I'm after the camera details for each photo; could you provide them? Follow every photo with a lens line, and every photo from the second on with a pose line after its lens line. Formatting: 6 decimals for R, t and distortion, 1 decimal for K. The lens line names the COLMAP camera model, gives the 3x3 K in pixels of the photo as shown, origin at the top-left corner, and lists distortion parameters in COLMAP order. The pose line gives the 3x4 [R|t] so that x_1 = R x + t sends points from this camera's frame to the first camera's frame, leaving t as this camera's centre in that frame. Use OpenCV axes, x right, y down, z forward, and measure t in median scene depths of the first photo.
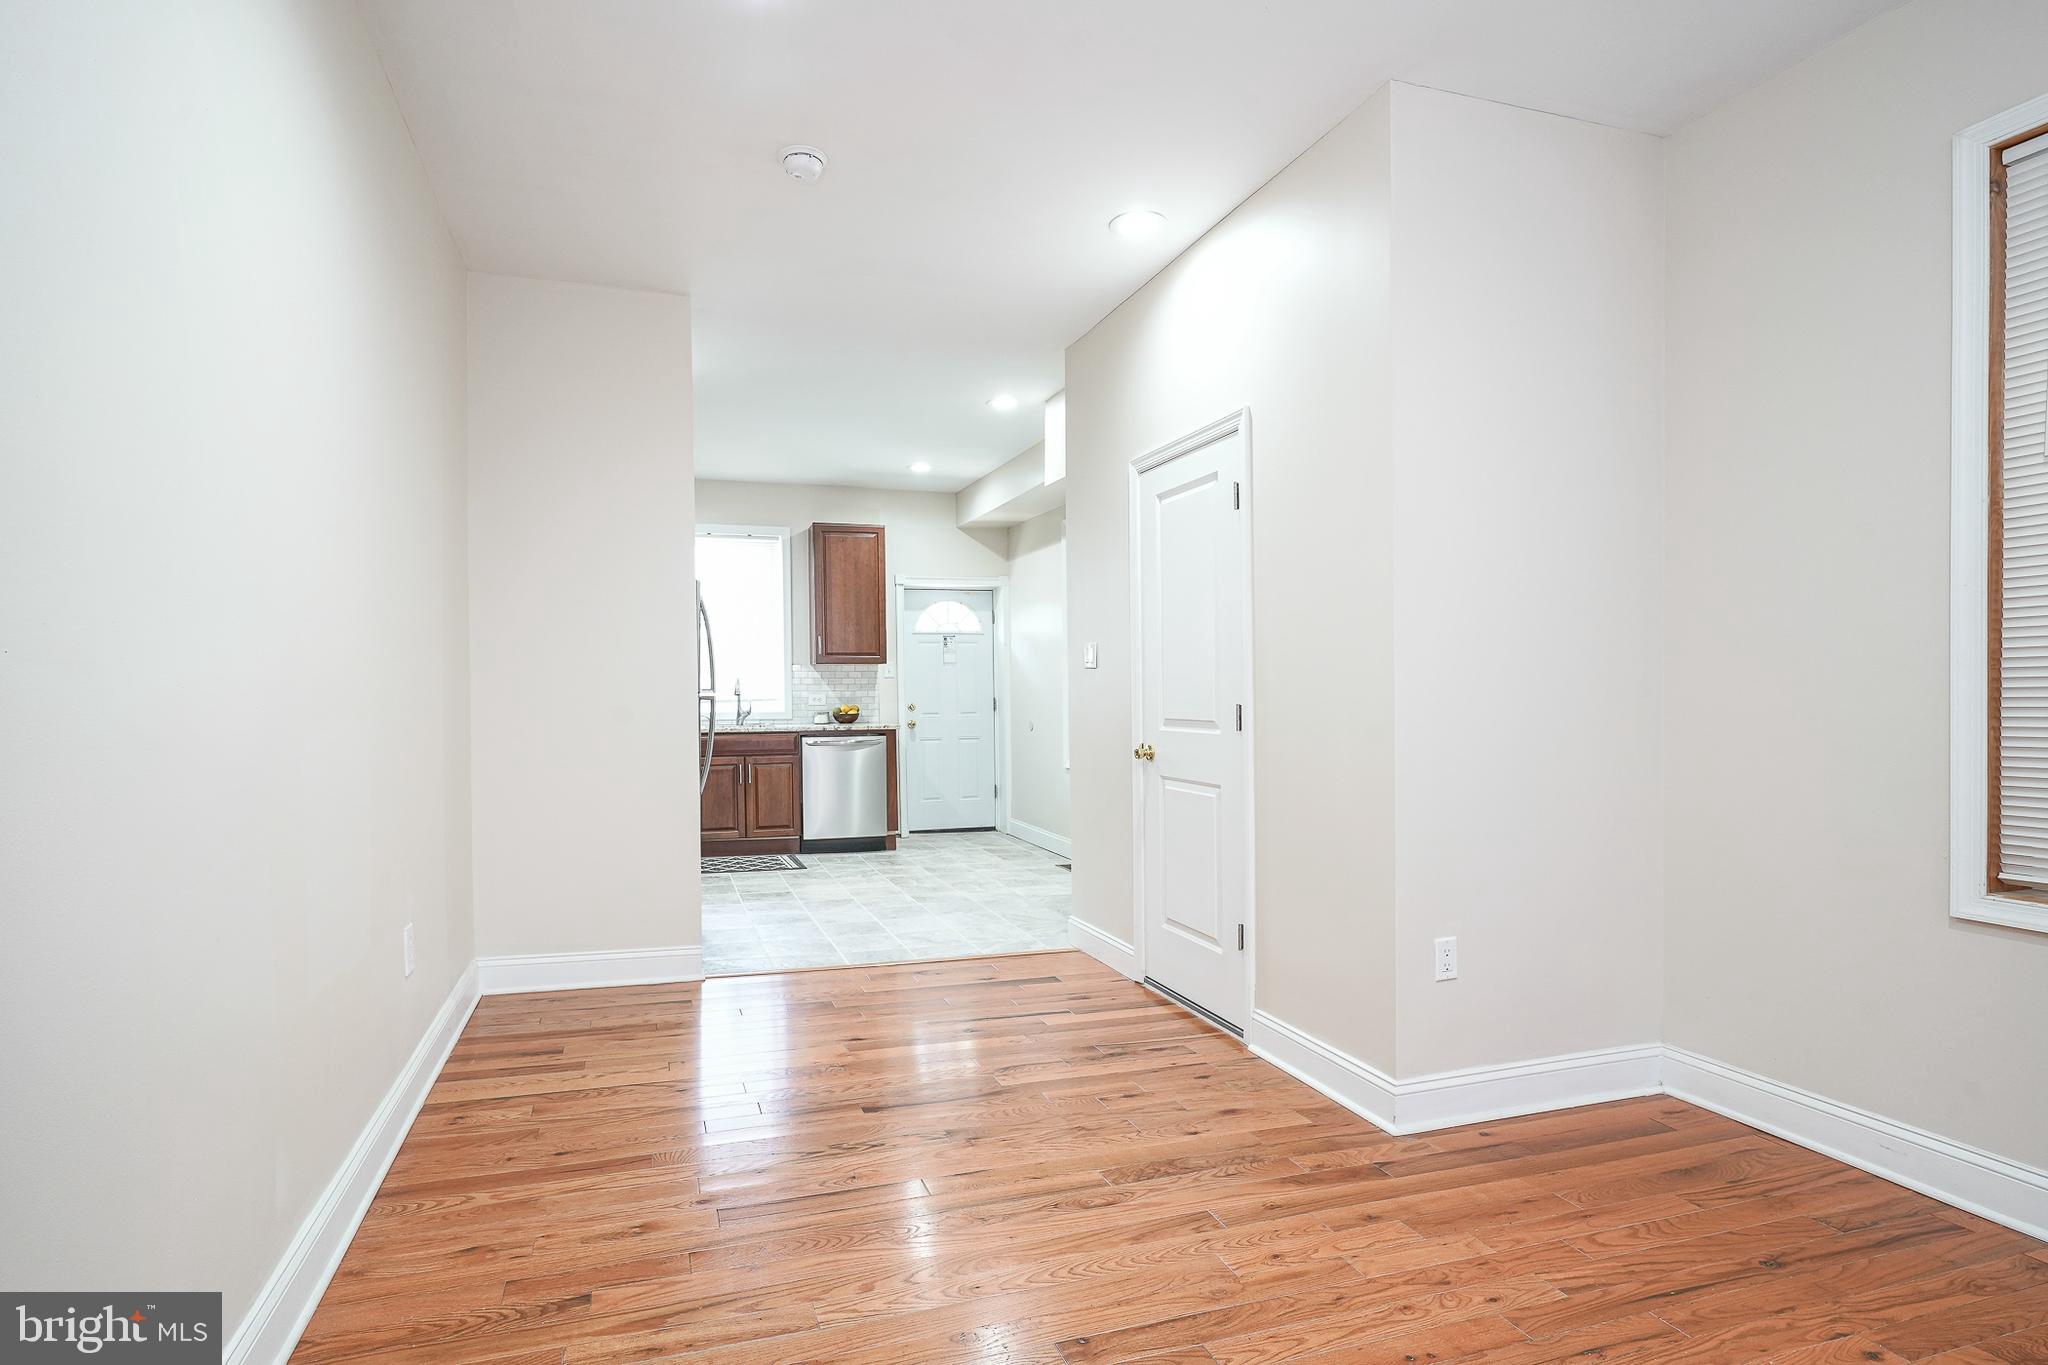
lens RADIAL K [[1025.1, 0, 1022.6], [0, 1025.1, 725.9], [0, 0, 1]] dist [-0.011108, 0.006130]
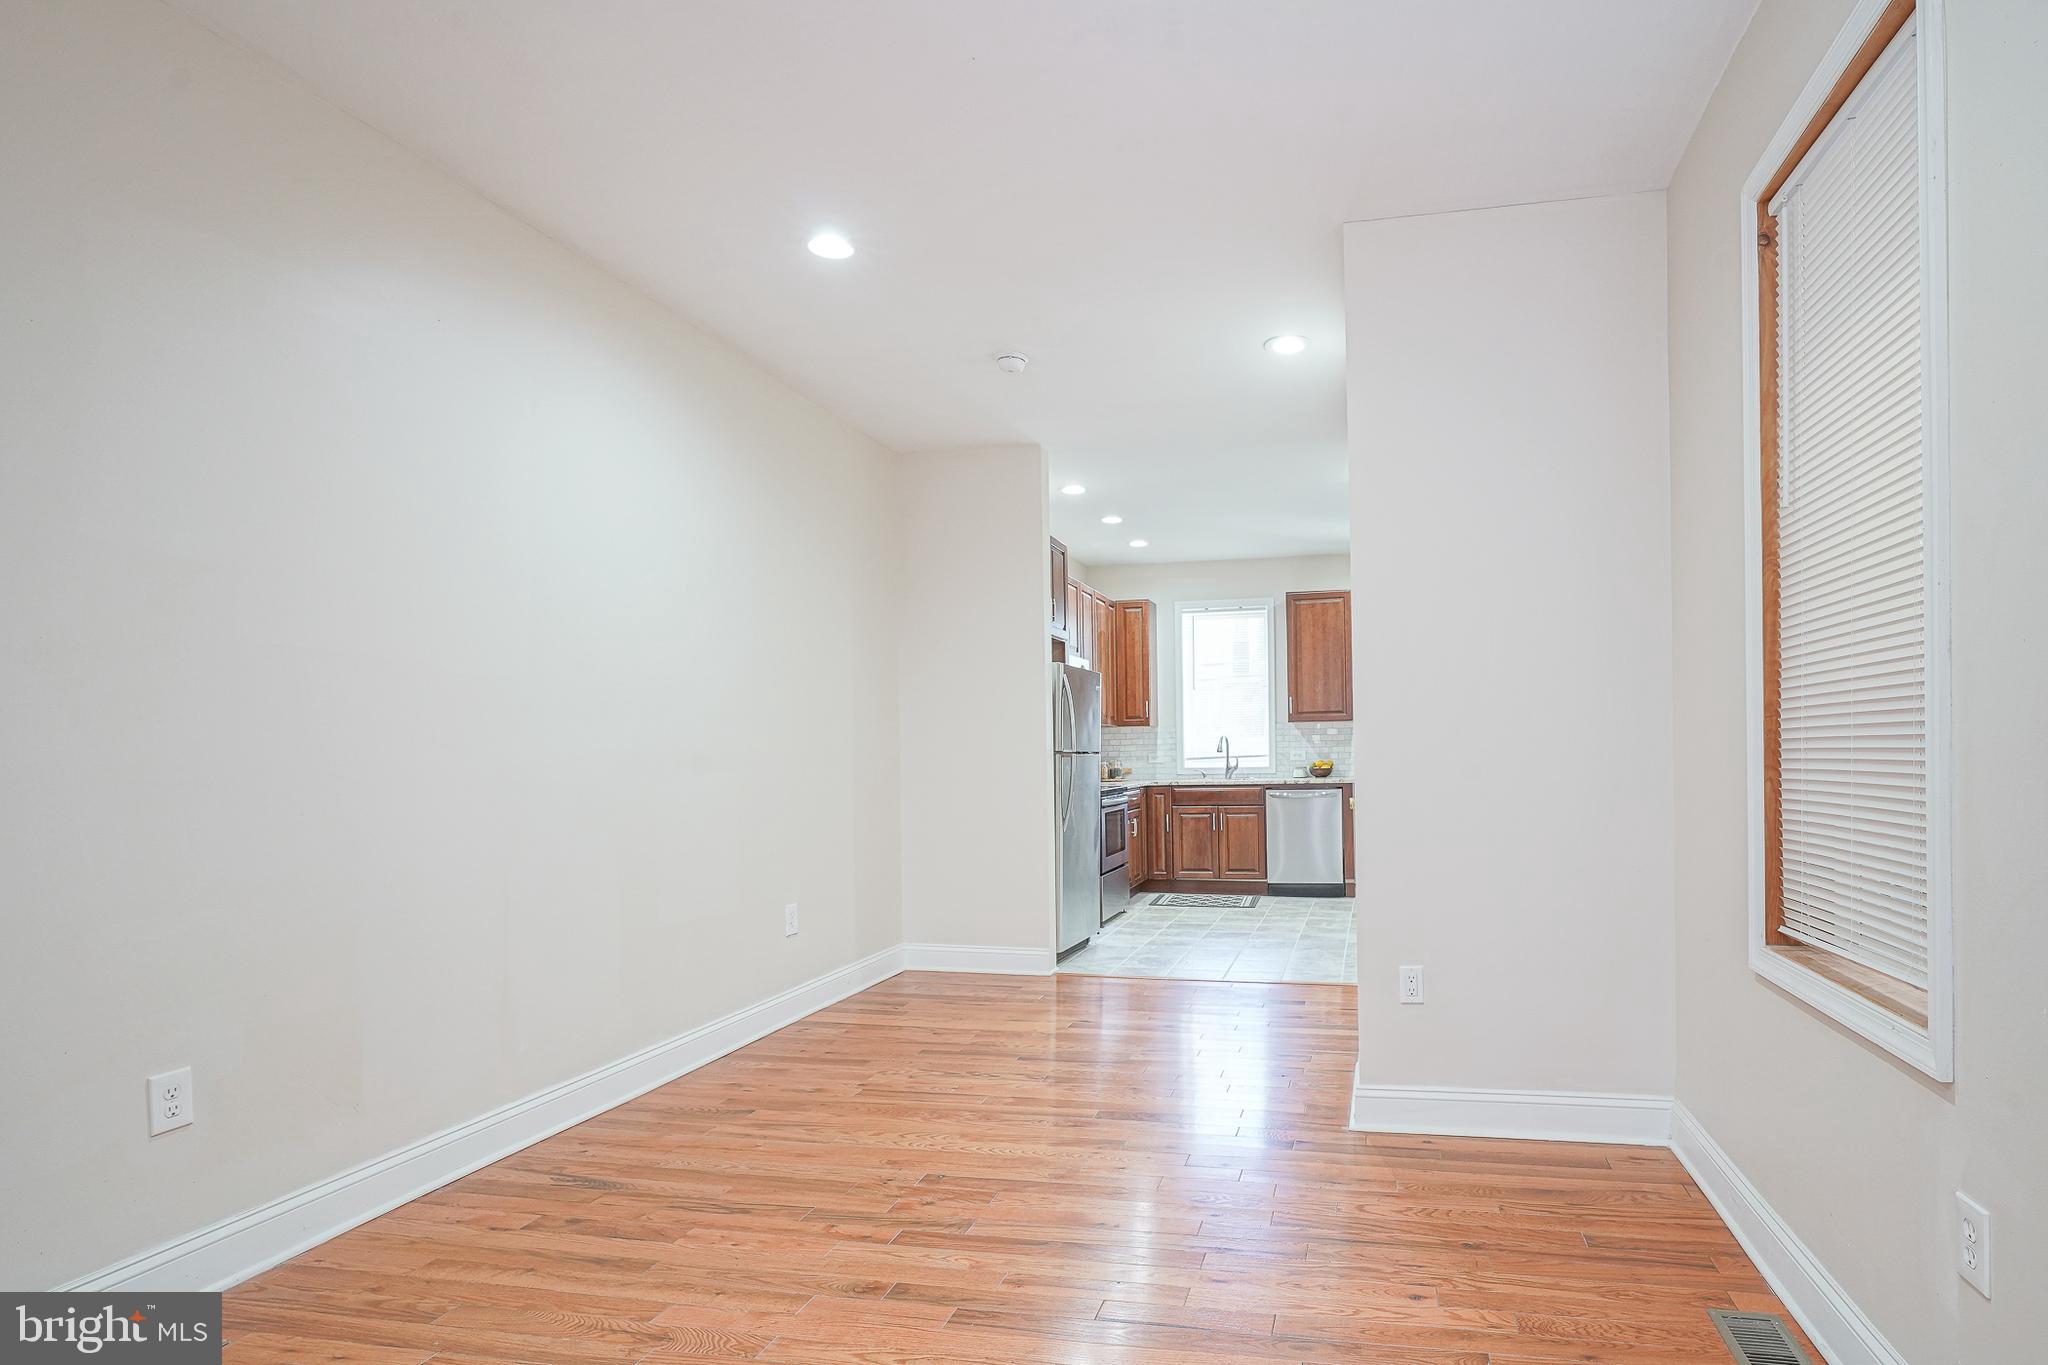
lens RADIAL K [[1091.7, 0, 1202.0], [0, 1091.7, 778.7], [0, 0, 1]] dist [-0.011344, 0.008396]
pose [[0.870224, -0.002330, -0.492651, 0.305661], [0.001716, 0.999997, -0.001697, 0.000665], [0.492654, 0.000632, 0.870225, -0.061141]]
